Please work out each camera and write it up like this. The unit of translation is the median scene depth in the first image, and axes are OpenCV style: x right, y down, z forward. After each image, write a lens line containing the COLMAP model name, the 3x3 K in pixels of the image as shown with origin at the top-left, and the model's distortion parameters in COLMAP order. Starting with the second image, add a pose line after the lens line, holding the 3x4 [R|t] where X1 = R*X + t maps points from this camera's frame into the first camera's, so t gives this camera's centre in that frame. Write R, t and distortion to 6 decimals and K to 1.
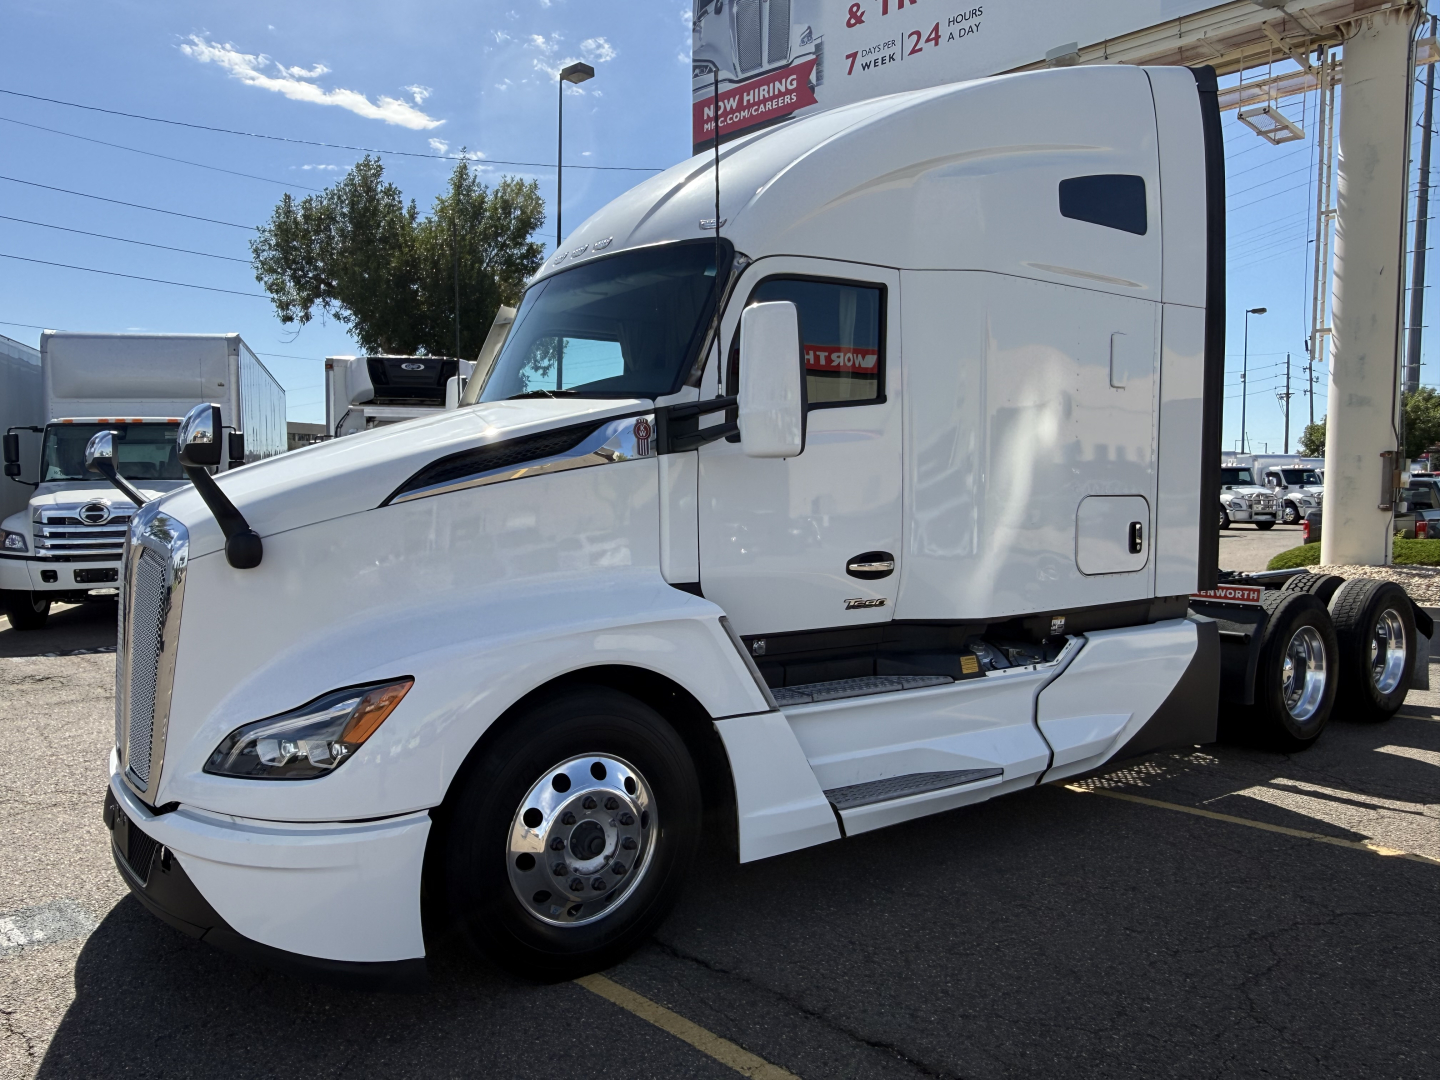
lens RADIAL K [[1117.5, 0, 690.0], [0, 1117.5, 559.4], [0, 0, 1]] dist [0.023153, 0.003267]
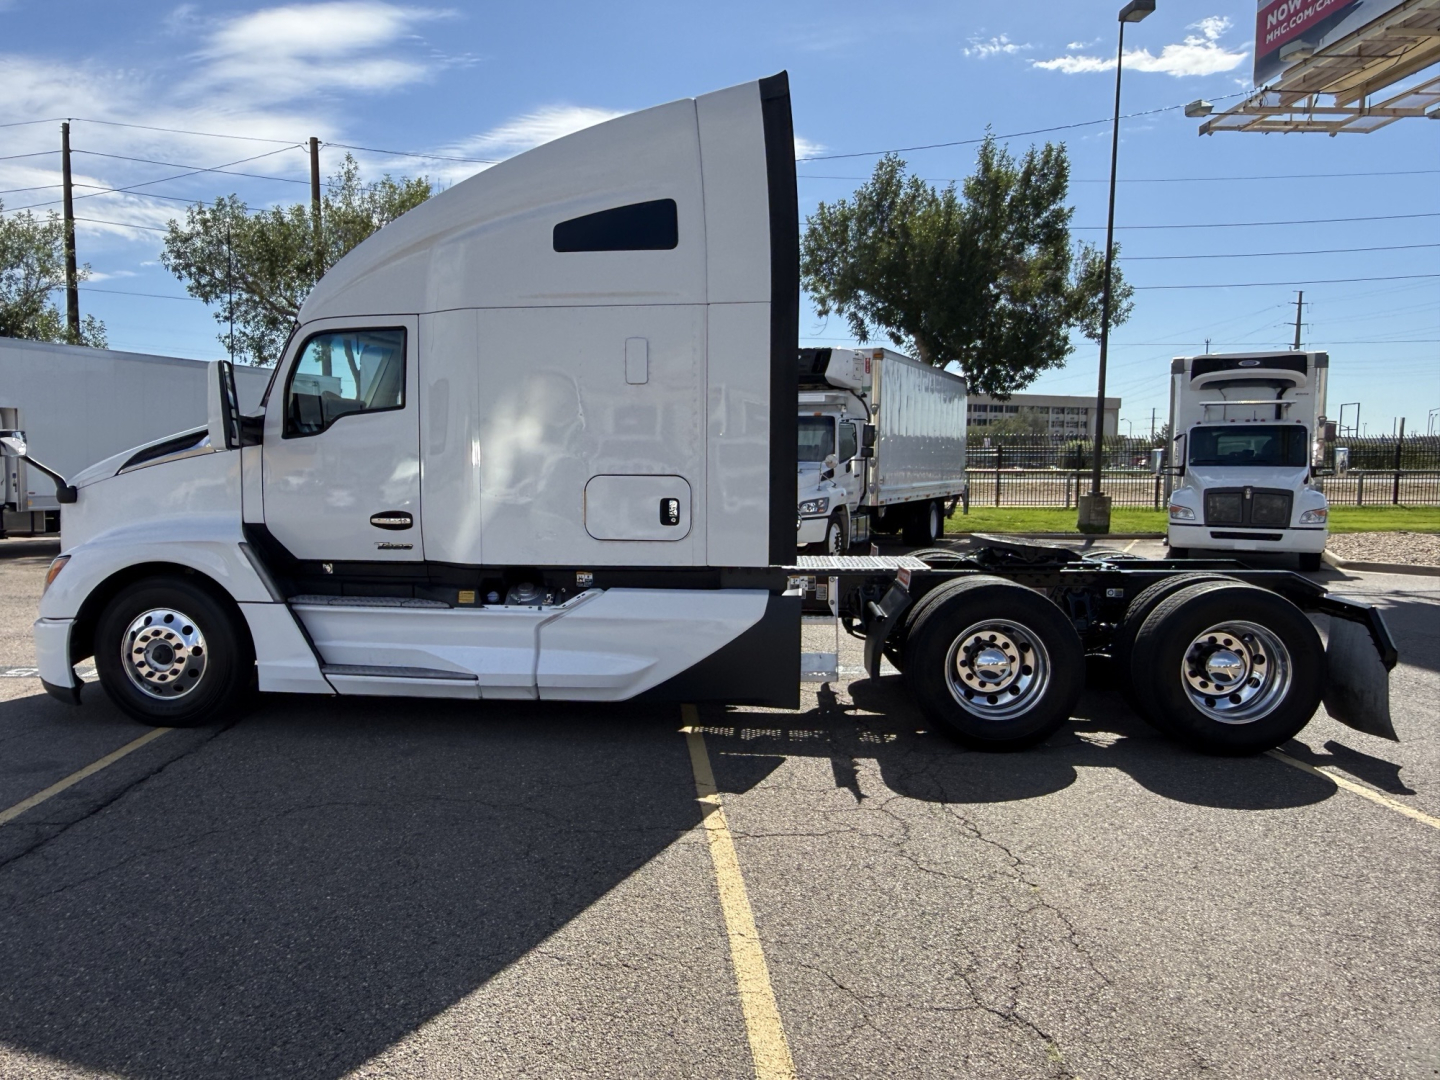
lens RADIAL K [[1089.8, 0, 536.1], [0, 1089.8, 559.0], [0, 0, 1]] dist [0.002401, 0.002842]
pose [[0.691774, 0.065346, -0.719152, 1.241275], [-0.047176, 0.997859, 0.045290, -0.016601], [0.720572, 0.002596, 0.693376, 0.136917]]
